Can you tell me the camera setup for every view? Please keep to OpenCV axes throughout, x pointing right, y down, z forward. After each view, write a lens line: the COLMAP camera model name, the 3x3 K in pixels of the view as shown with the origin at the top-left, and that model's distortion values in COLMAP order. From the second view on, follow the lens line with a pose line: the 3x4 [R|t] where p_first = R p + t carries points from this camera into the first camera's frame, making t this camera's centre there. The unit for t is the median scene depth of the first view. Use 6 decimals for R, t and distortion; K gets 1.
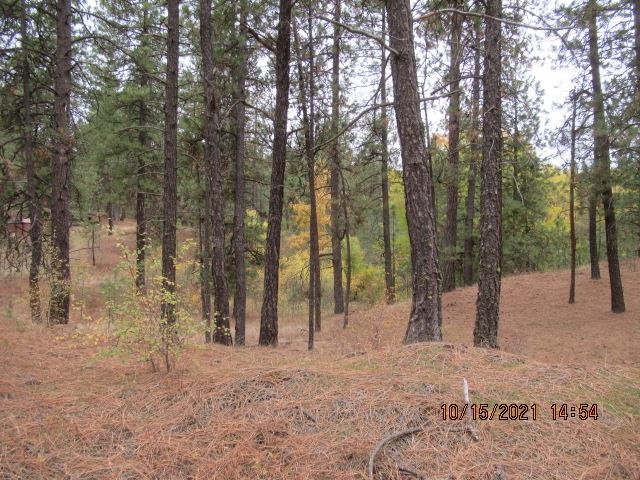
lens RADIAL K [[479.1, 0, 318.6], [0, 479.1, 239.3], [0, 0, 1]] dist [-0.003254, -0.000076]
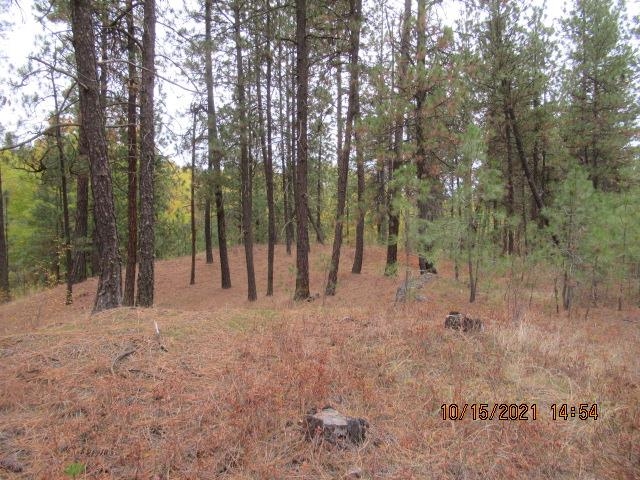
lens RADIAL K [[479.1, 0, 319.7], [0, 479.1, 238.0], [0, 0, 1]] dist [-0.003254, -0.000076]
pose [[0.726277, -0.007738, 0.687359, -0.059127], [-0.004406, 0.999864, 0.015911, -0.002204], [-0.687388, -0.014584, 0.726144, -0.081299]]
